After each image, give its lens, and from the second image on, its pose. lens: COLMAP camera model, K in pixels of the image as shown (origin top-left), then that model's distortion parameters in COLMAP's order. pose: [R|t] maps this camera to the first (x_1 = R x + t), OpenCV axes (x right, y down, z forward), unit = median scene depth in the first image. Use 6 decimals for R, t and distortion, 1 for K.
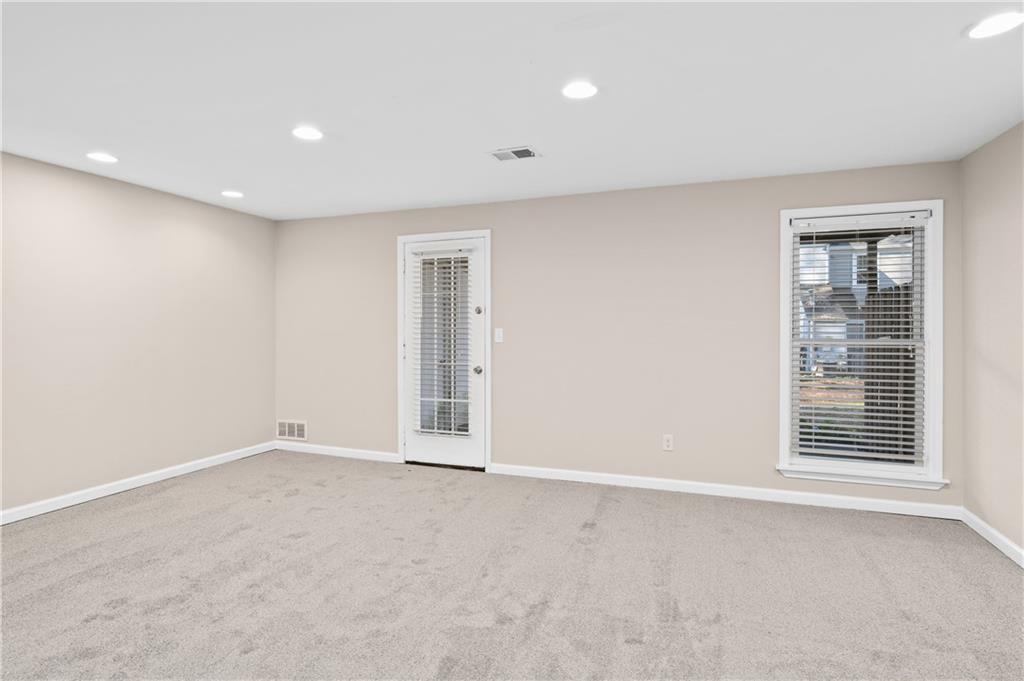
lens RADIAL K [[528.4, 0, 509.7], [0, 528.4, 338.4], [0, 0, 1]] dist [0.004906, 0.000426]
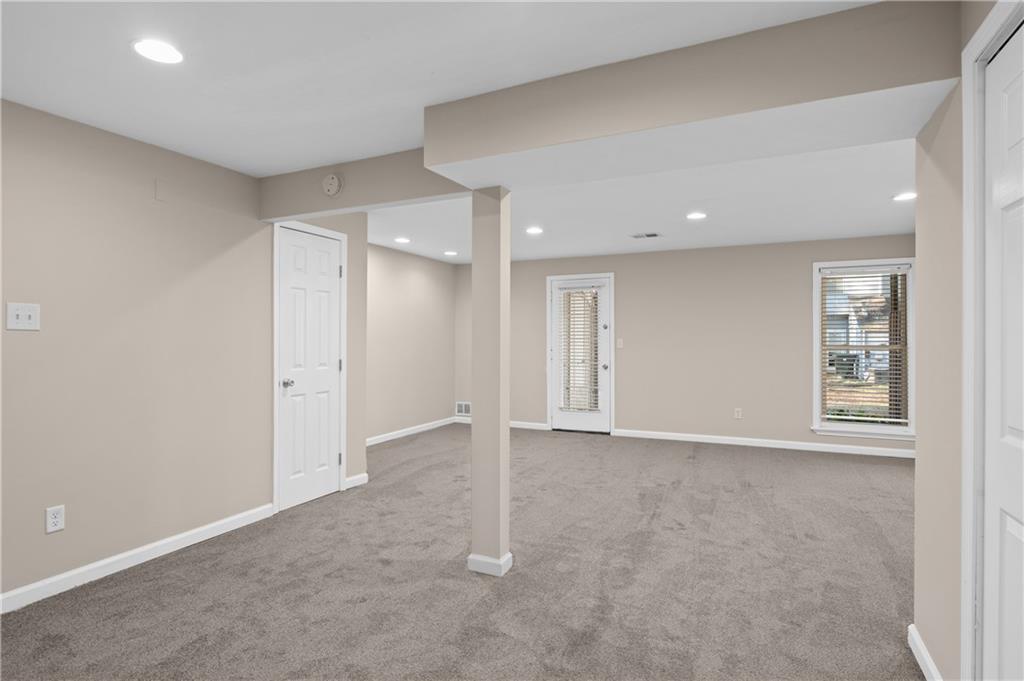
lens RADIAL K [[528.4, 0, 514.1], [0, 528.4, 343.9], [0, 0, 1]] dist [0.004906, 0.000426]
pose [[0.996771, -0.001051, -0.080286, -0.198899], [0.000433, 0.999970, -0.007716, 0.006983], [0.080292, 0.007656, 0.996742, -0.513919]]
